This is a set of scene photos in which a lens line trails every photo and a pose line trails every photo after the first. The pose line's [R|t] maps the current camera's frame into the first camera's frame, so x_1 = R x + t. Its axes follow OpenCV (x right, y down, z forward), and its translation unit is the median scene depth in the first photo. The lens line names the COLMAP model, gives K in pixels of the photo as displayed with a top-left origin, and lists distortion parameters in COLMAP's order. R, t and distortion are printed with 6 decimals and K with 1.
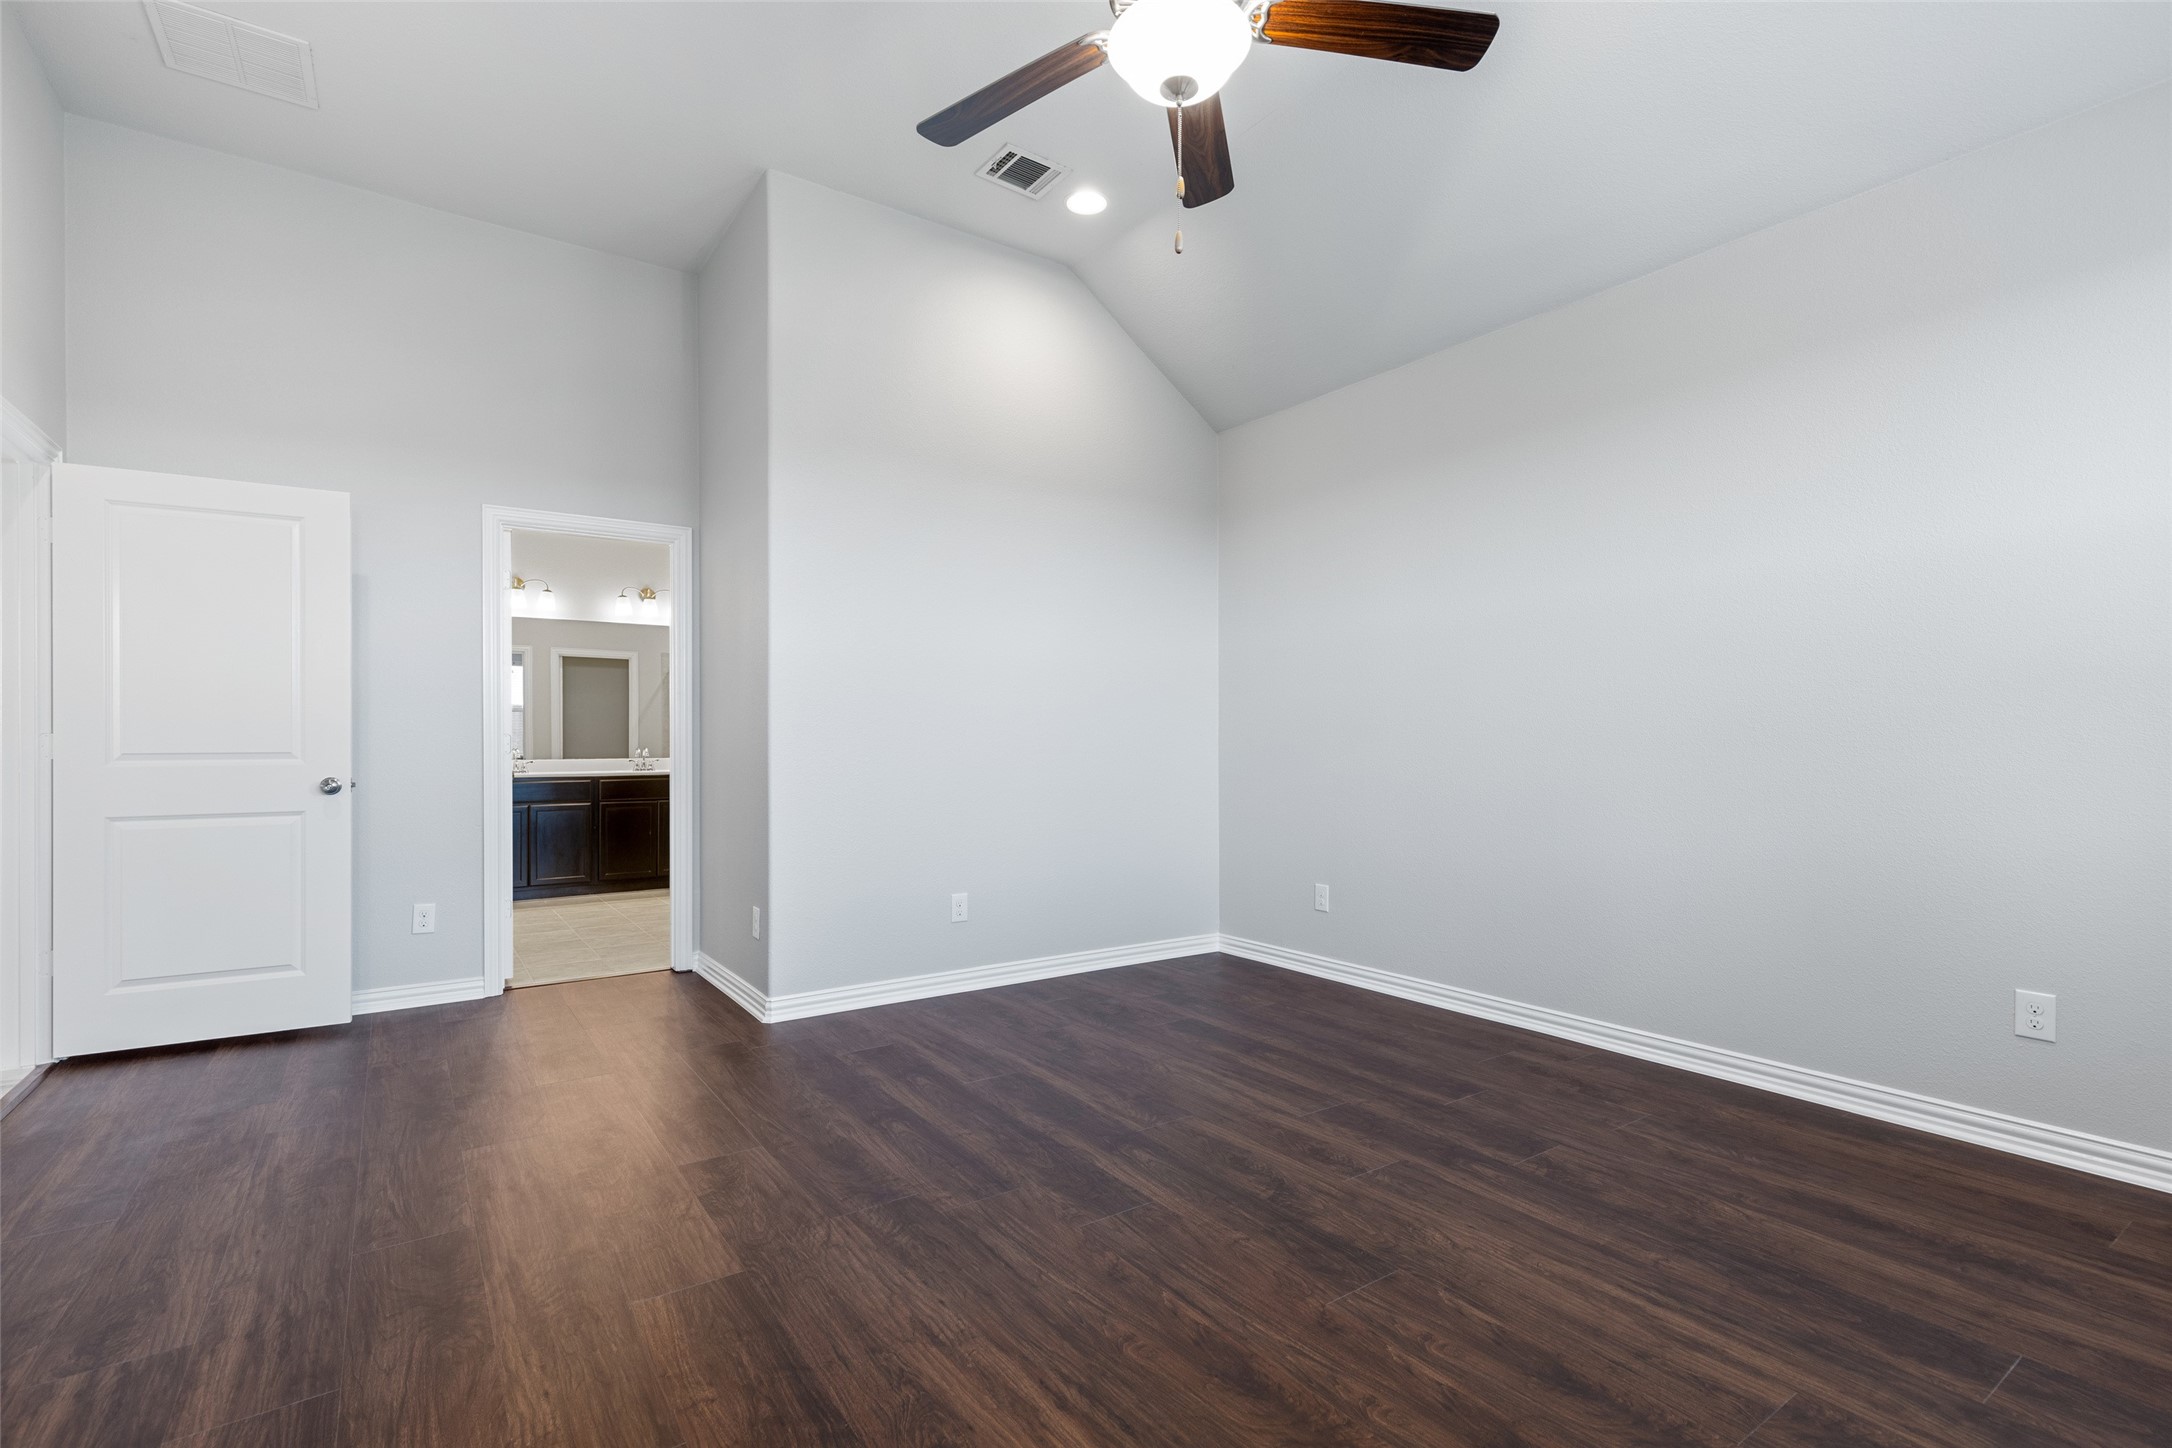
lens RADIAL K [[971.0, 0, 1082.0], [0, 971.0, 740.2], [0, 0, 1]] dist [0.000615, -0.000626]
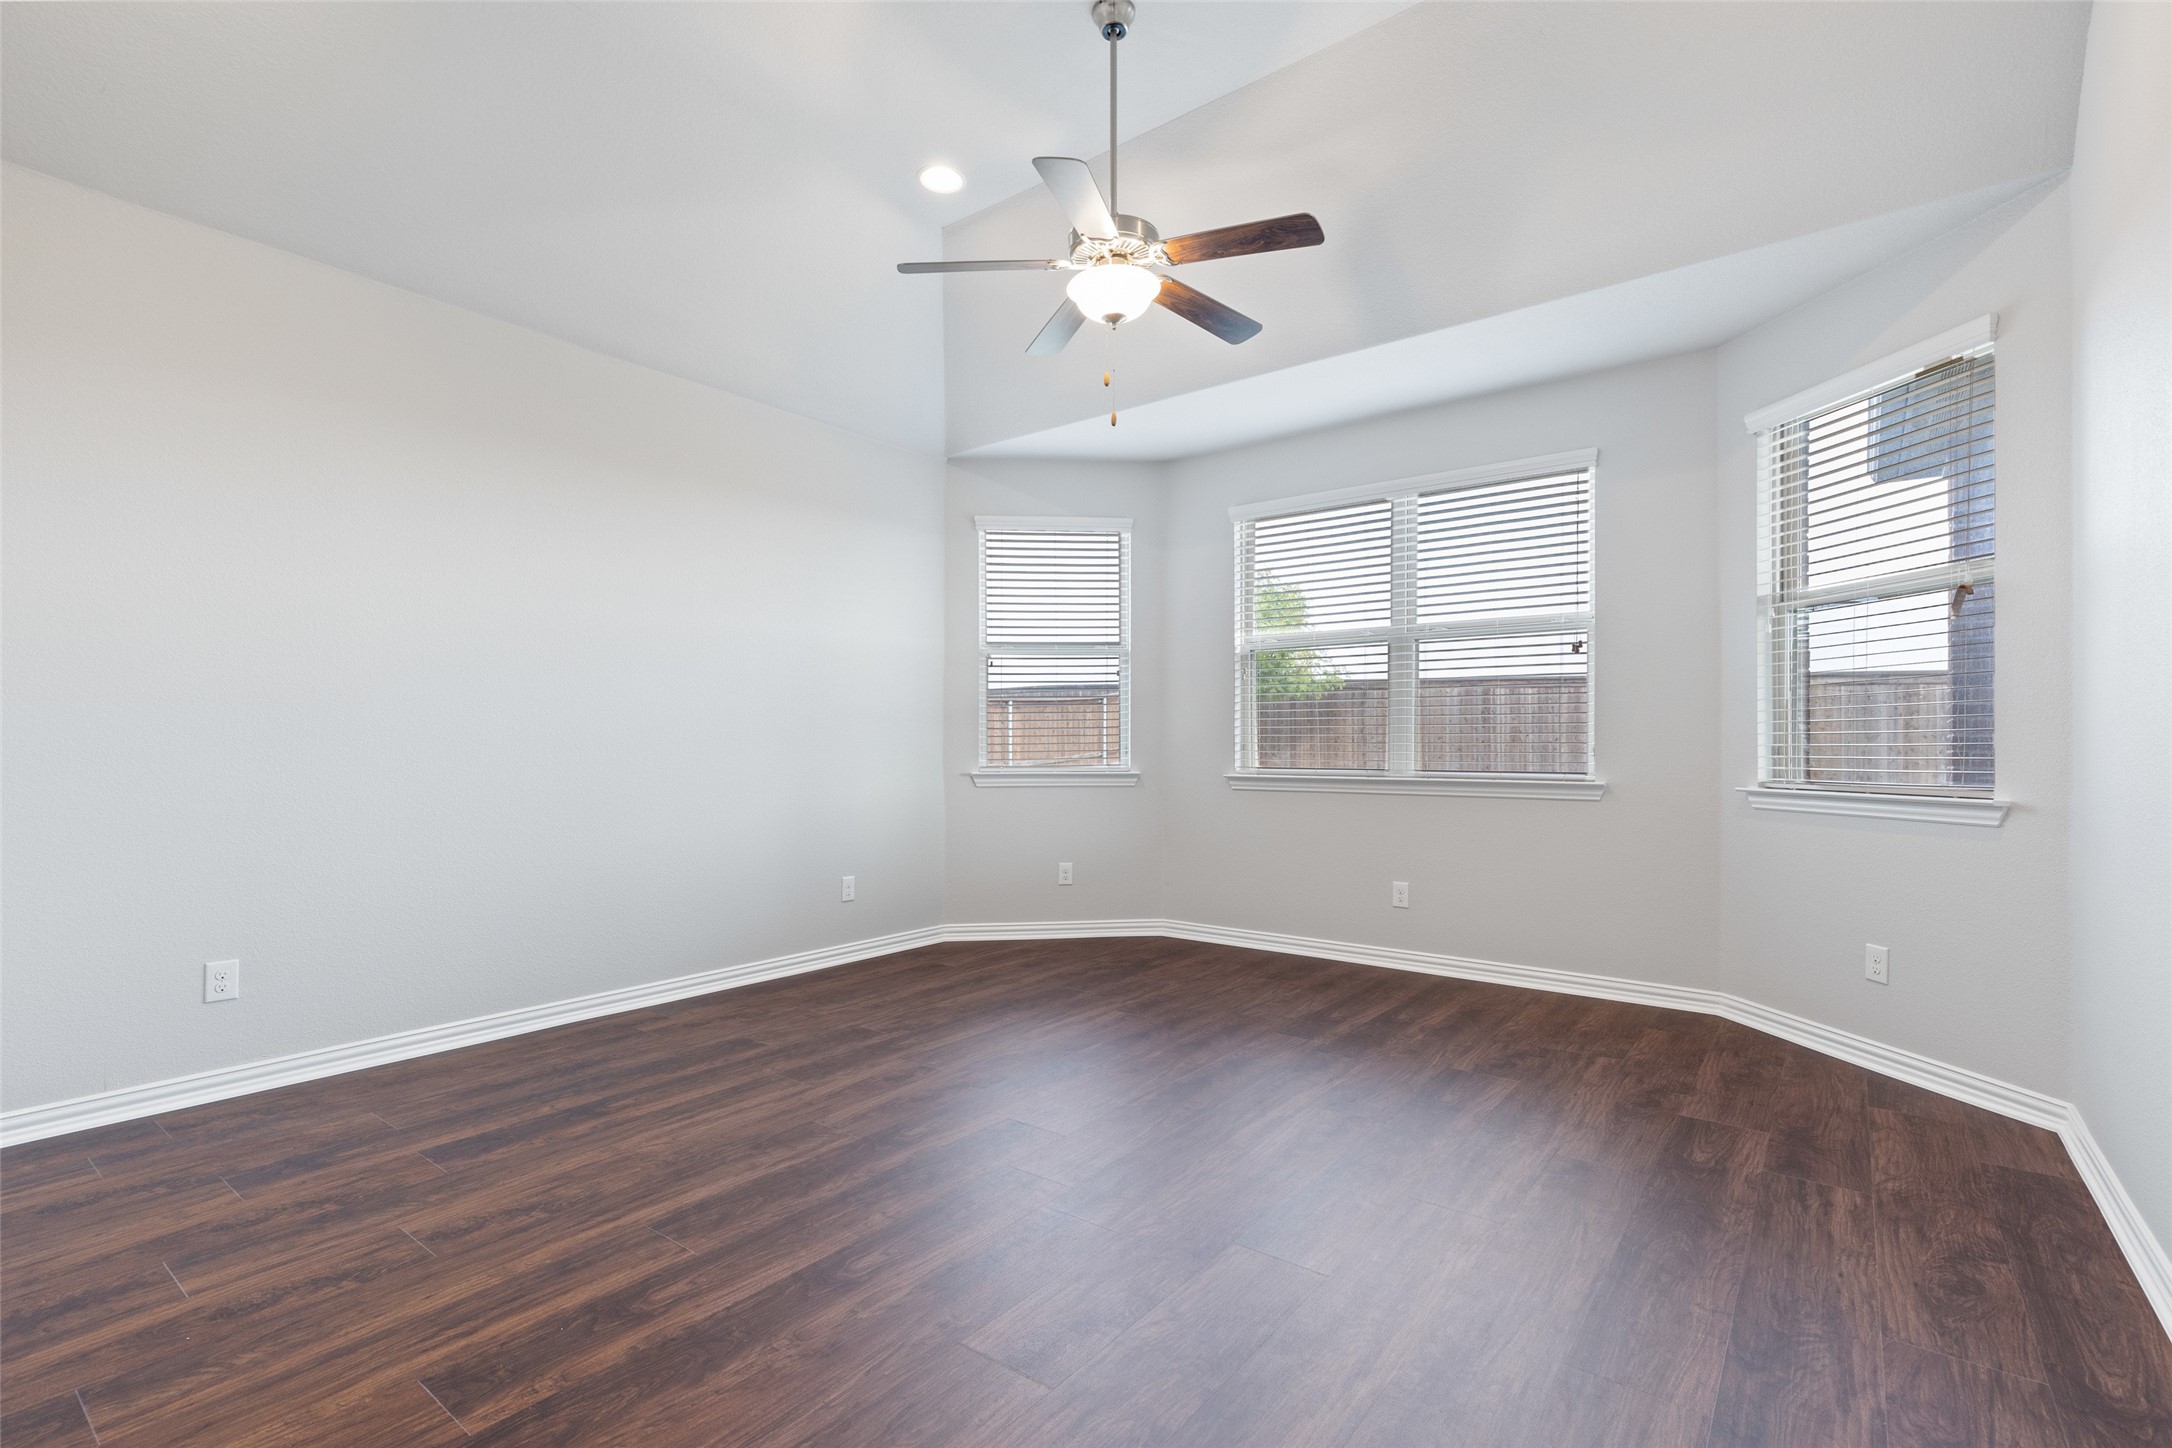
lens RADIAL K [[971.0, 0, 1082.0], [0, 971.0, 740.2], [0, 0, 1]] dist [0.000615, -0.000626]
pose [[-0.282788, 0.004264, 0.959173, -0.851633], [-0.001993, 0.999985, -0.005033, -0.002561], [-0.959180, -0.003335, -0.282775, 0.934684]]
